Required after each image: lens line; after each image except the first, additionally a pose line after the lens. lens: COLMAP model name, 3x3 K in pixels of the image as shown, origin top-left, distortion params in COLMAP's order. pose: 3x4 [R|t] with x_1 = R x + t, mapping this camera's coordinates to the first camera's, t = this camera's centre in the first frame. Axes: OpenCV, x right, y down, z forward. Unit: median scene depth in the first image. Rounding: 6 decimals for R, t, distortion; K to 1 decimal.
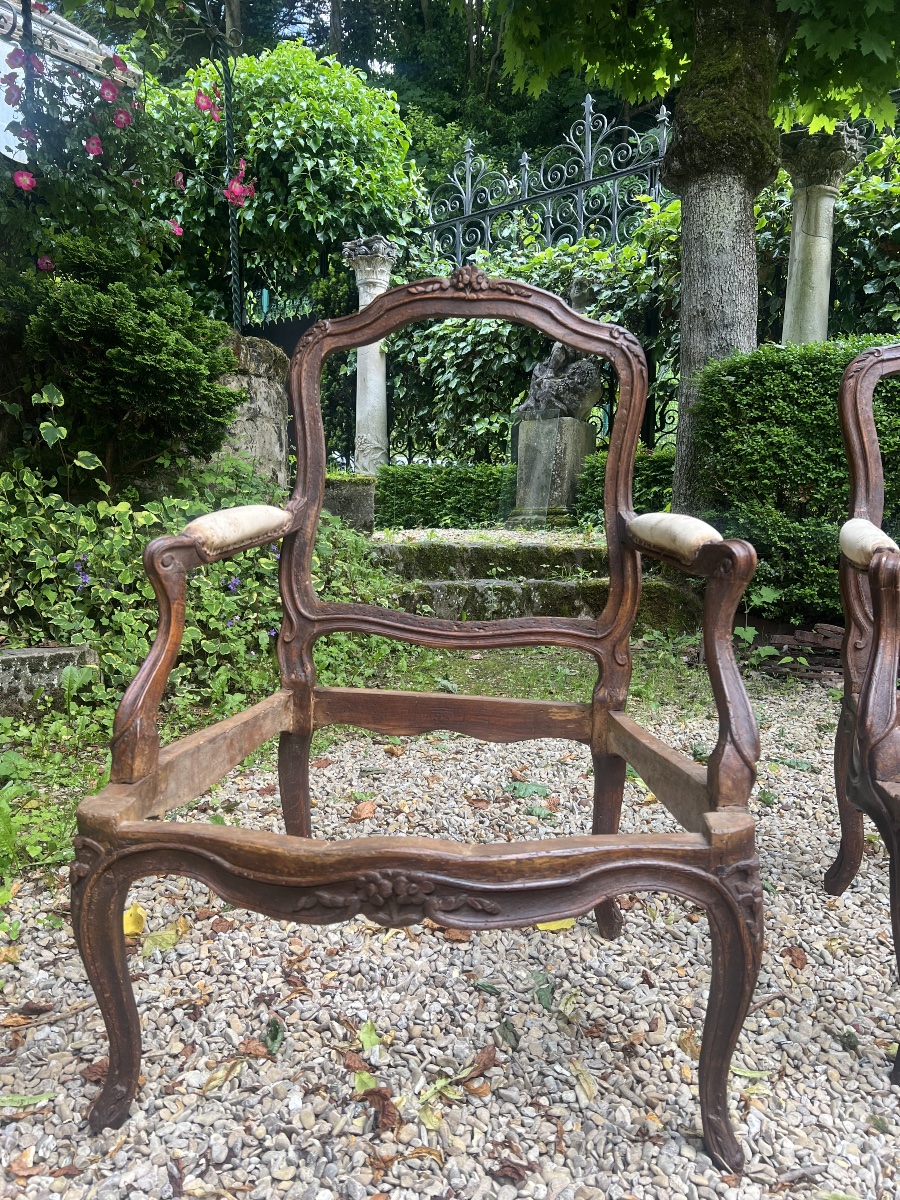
lens RADIAL K [[909.2, 0, 433.9], [0, 909.2, 596.9], [0, 0, 1]] dist [0.051435, -0.060079]
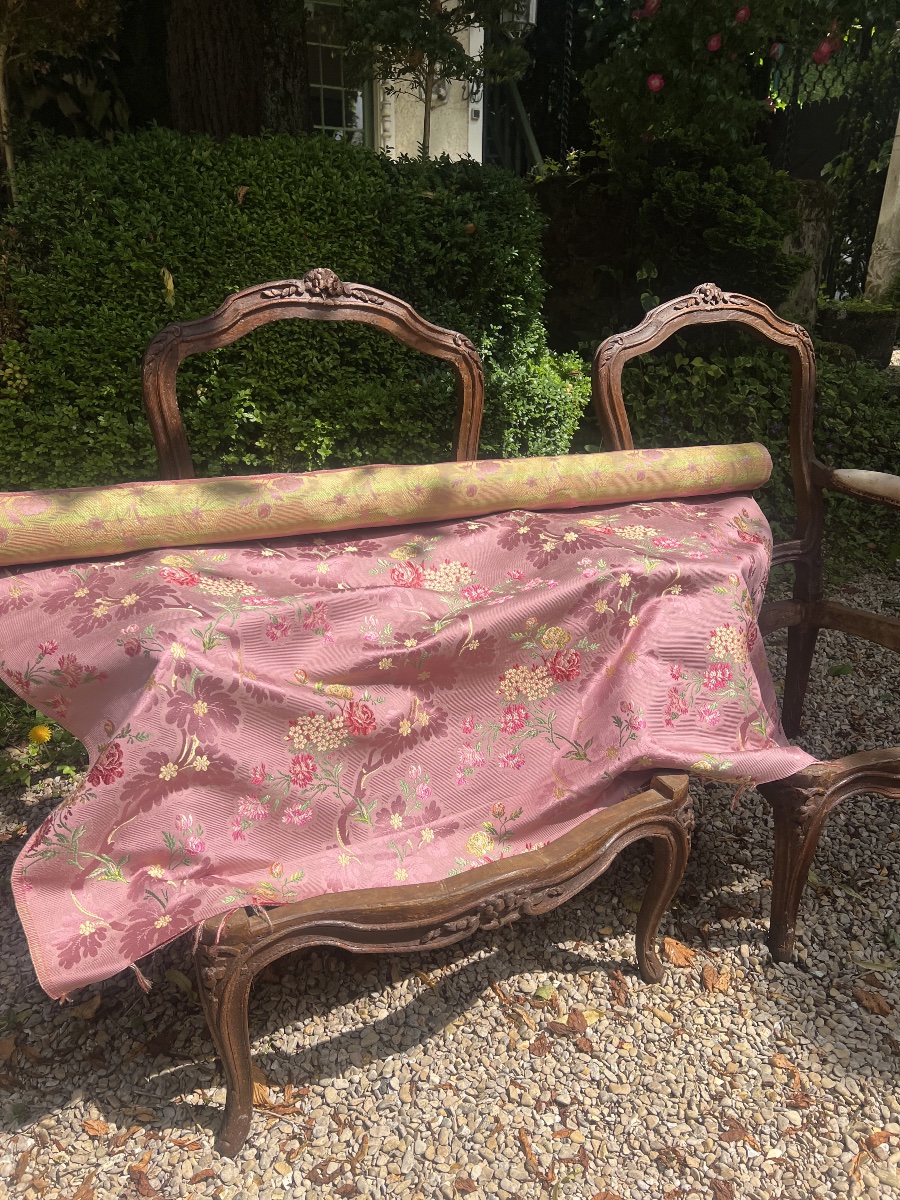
lens RADIAL K [[909.2, 0, 447.8], [0, 909.2, 610.4], [0, 0, 1]] dist [0.051435, -0.060079]
pose [[0.900640, 0.165913, -0.401647, -0.087142], [-0.054752, 0.960207, 0.273870, -0.100145], [0.431103, -0.224668, 0.873885, -0.352493]]
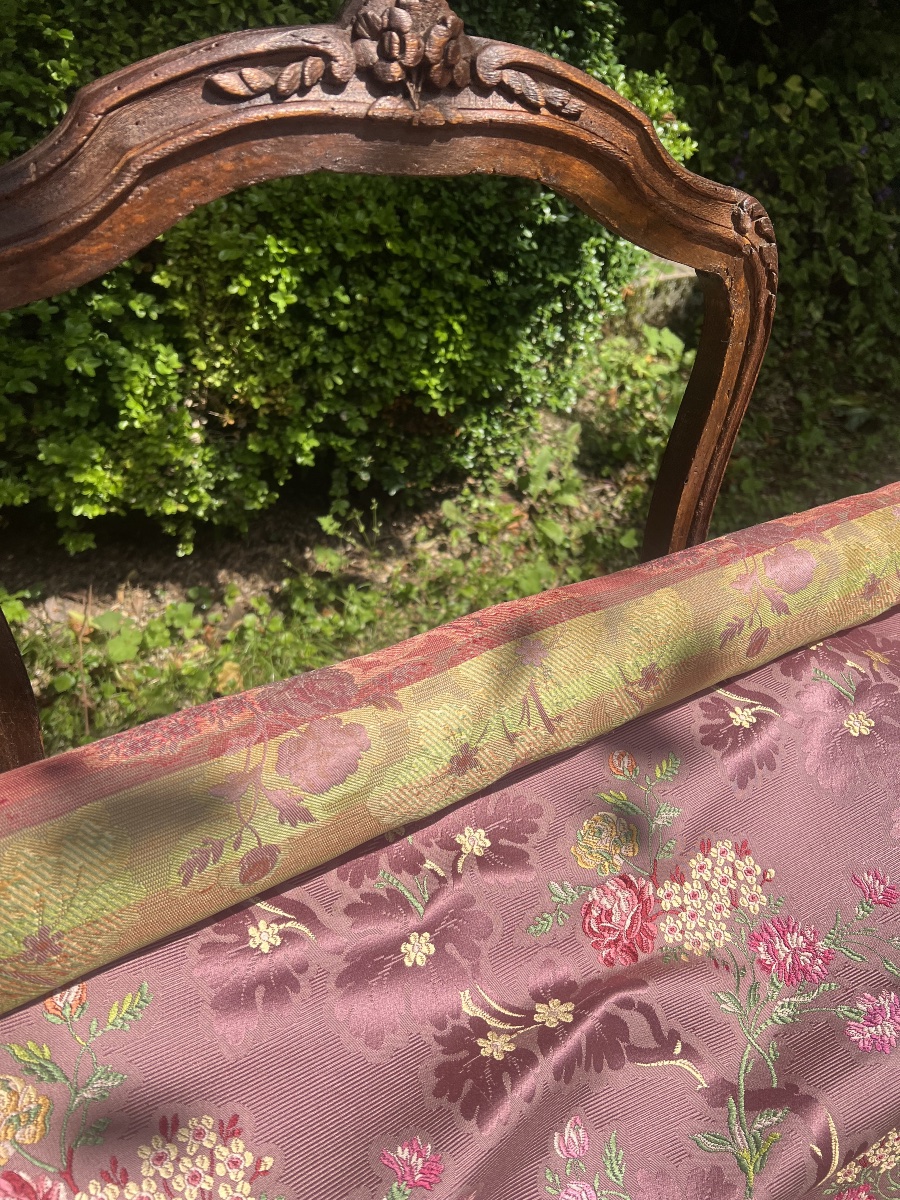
lens RADIAL K [[909.2, 0, 446.0], [0, 909.2, 606.2], [0, 0, 1]] dist [0.051435, -0.060079]
pose [[0.932043, 0.280961, -0.228816, -0.321261], [-0.112101, 0.824086, 0.555262, -0.140278], [0.344571, -0.491877, 0.799580, -0.056974]]
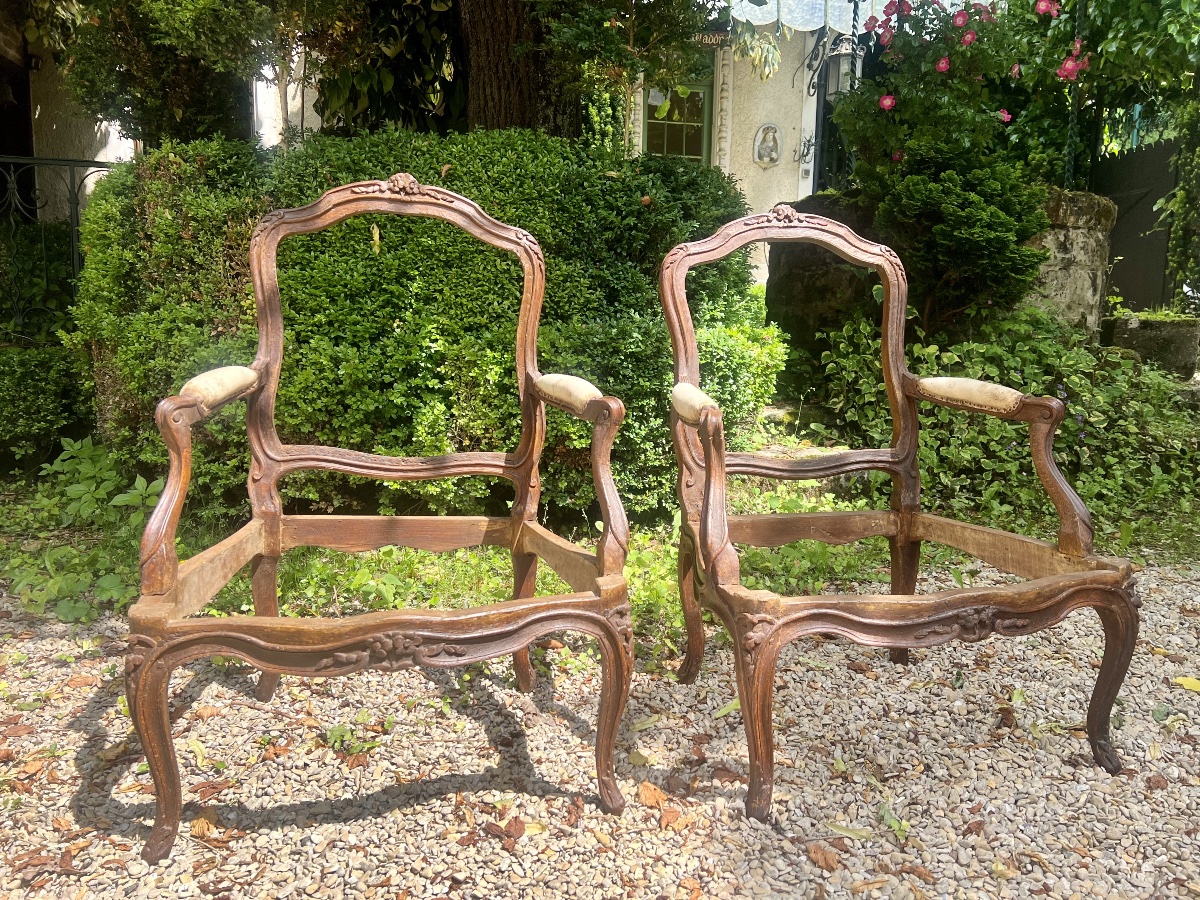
lens RADIAL K [[909.2, 0, 594.8], [0, 909.2, 462.4], [0, 0, 1]] dist [0.051435, -0.060079]
pose [[0.759294, 0.108511, -0.641637, 0.147049], [-0.080480, 0.994088, 0.072878, 0.004048], [0.645752, -0.003697, 0.763539, -0.295607]]
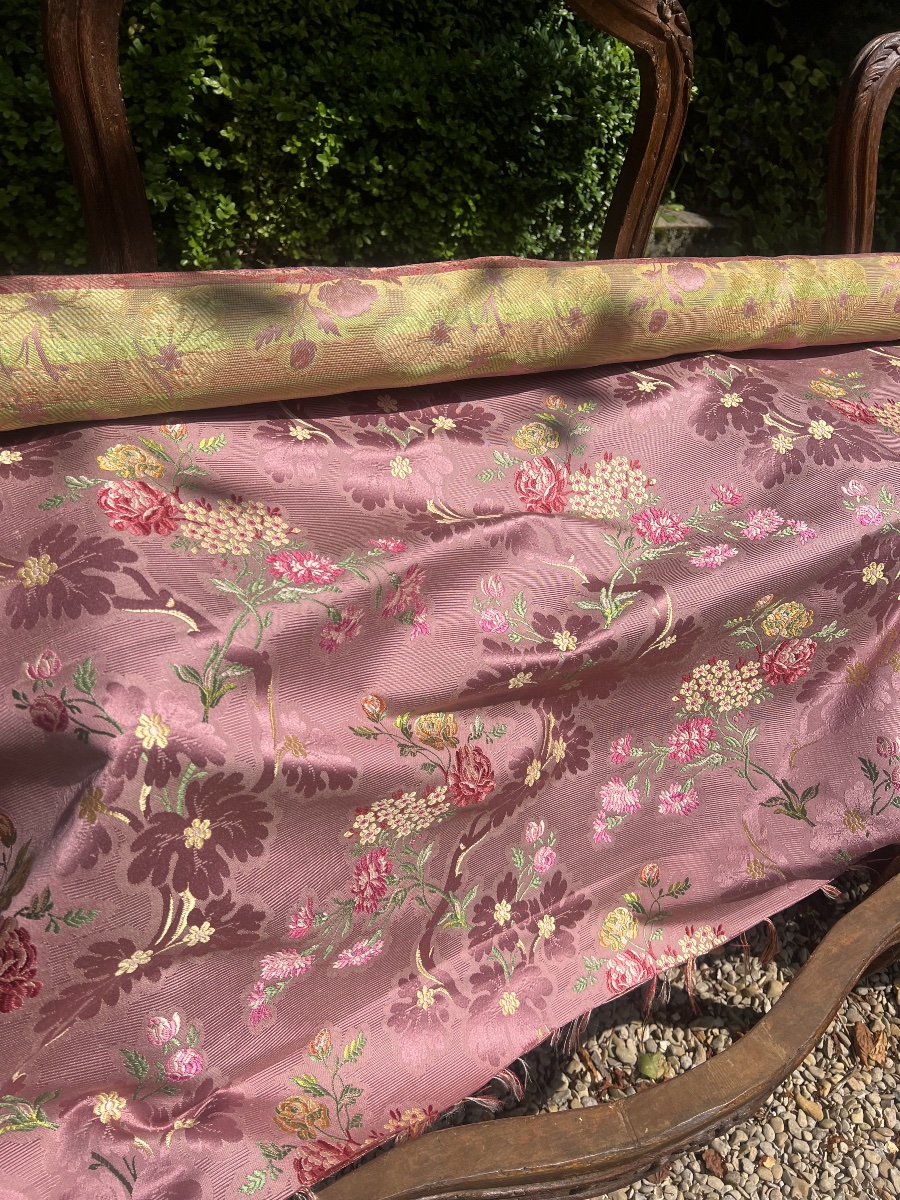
lens RADIAL K [[909.2, 0, 446.9], [0, 909.2, 604.5], [0, 0, 1]] dist [0.051435, -0.060079]
pose [[0.907274, 0.347363, -0.237051, -0.259341], [-0.170607, 0.819234, 0.547493, -0.099087], [0.384379, -0.456283, 0.802532, -0.174599]]
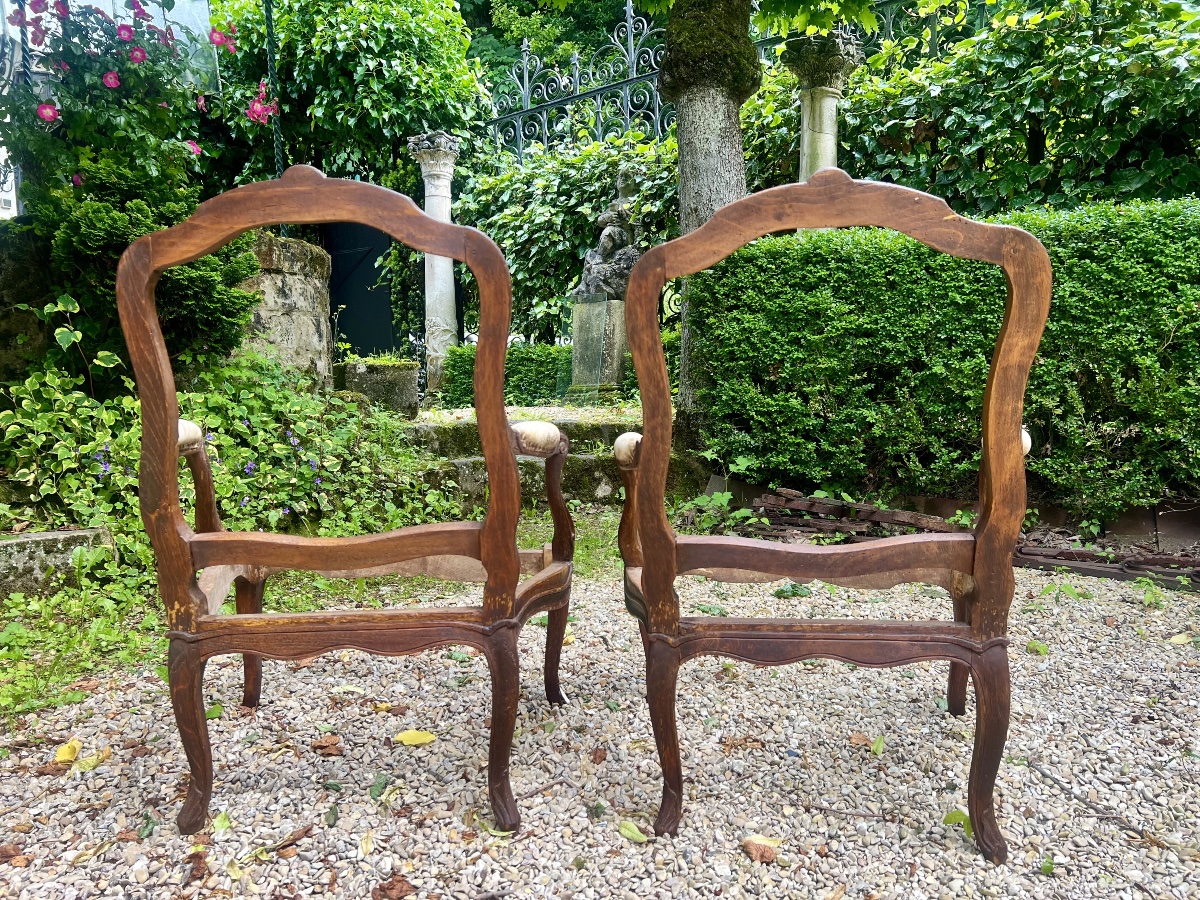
lens RADIAL K [[909.2, 0, 599.1], [0, 909.2, 451.7], [0, 0, 1]] dist [0.051435, -0.060079]
pose [[0.998987, -0.027912, 0.035294, 0.177451], [0.028498, 0.999462, -0.016208, -0.003934], [-0.034823, 0.017197, 0.999246, -0.134064]]
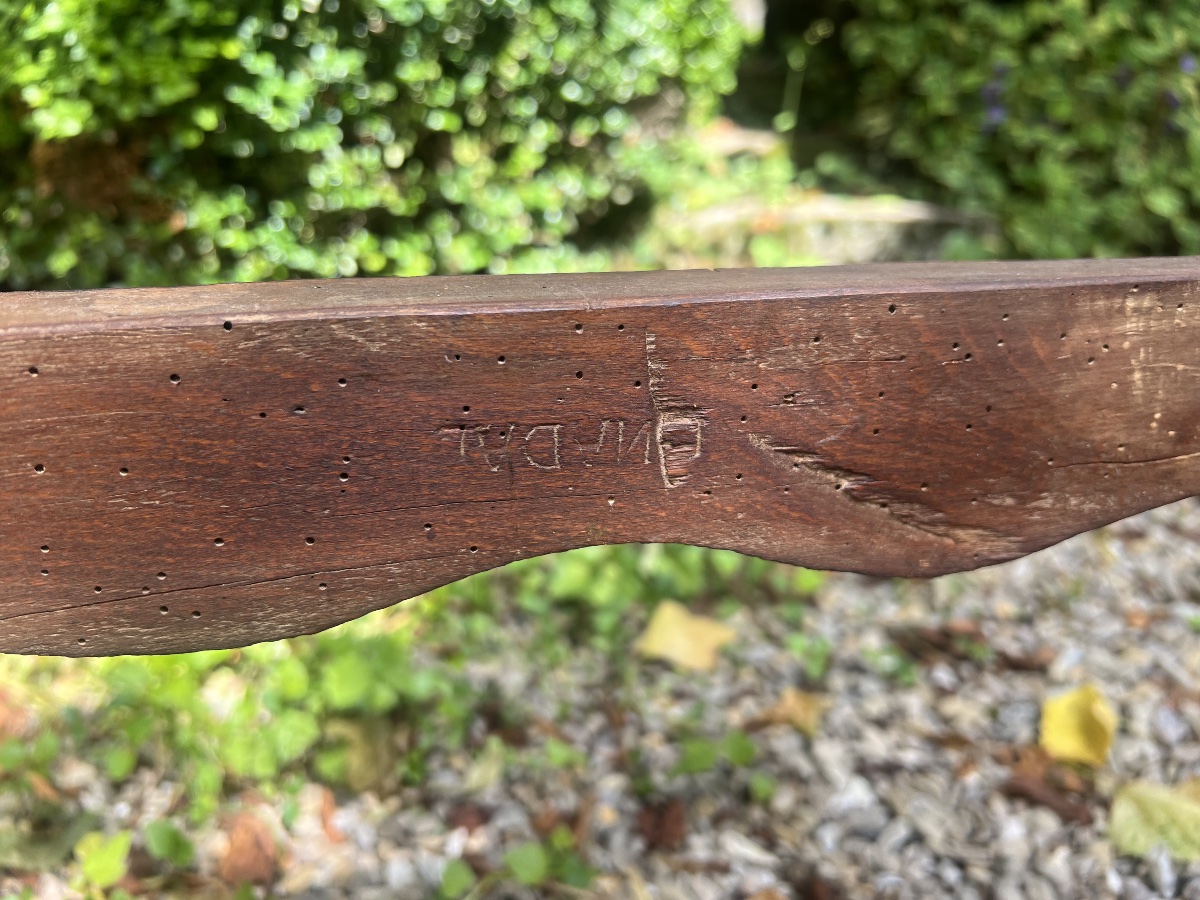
lens RADIAL K [[909.2, 0, 607.3], [0, 909.2, 448.4], [0, 0, 1]] dist [0.051435, -0.060079]
pose [[0.755028, 0.202453, -0.623655, -0.129829], [-0.065549, 0.969680, 0.235424, 0.075663], [0.652408, -0.136871, 0.745406, 0.289598]]
